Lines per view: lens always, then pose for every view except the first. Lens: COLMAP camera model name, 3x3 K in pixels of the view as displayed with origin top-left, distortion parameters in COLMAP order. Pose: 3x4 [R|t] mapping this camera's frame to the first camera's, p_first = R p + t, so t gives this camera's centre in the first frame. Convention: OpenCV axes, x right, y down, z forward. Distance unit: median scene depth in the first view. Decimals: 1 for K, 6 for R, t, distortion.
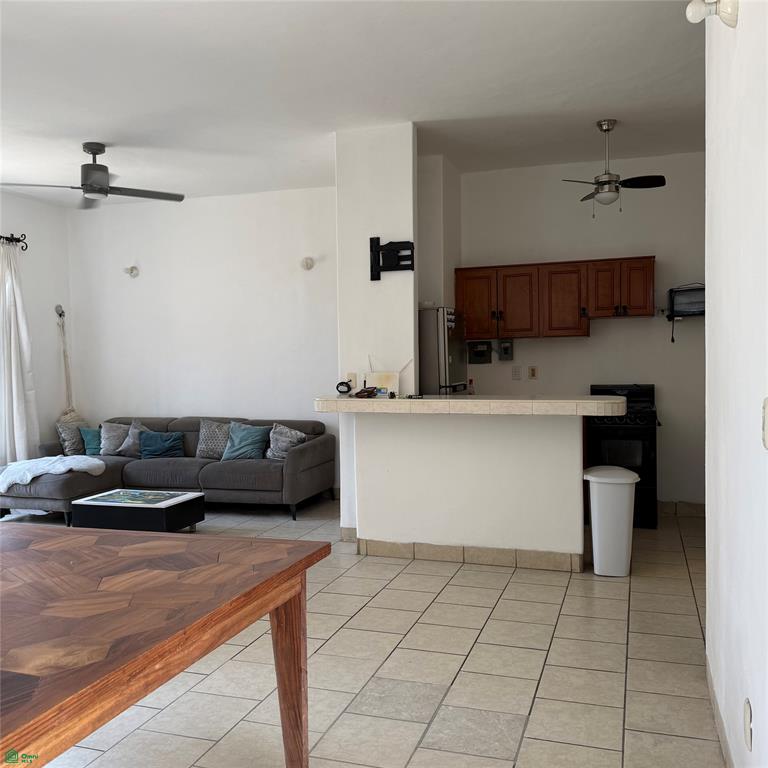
lens RADIAL K [[769.3, 0, 382.9], [0, 769.3, 384.3], [0, 0, 1]] dist [0.118795, 0.000000]
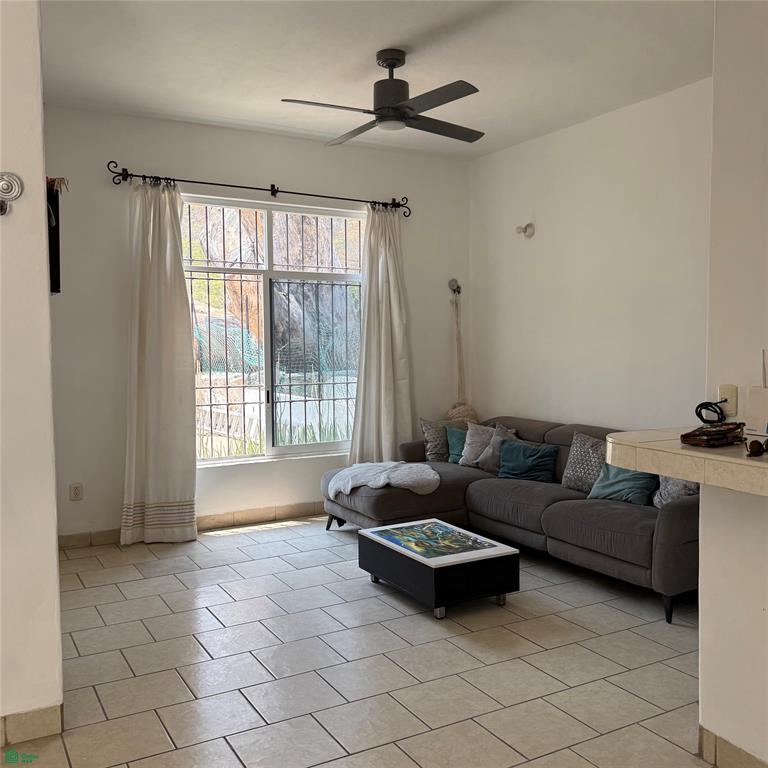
lens RADIAL K [[769.3, 0, 384.1], [0, 769.3, 387.5], [0, 0, 1]] dist [0.118795, 0.000000]
pose [[0.745315, 0.054656, -0.664468, 0.105866], [-0.029940, 0.998373, 0.048538, -0.025350], [0.666040, -0.016282, 0.745739, 0.375830]]
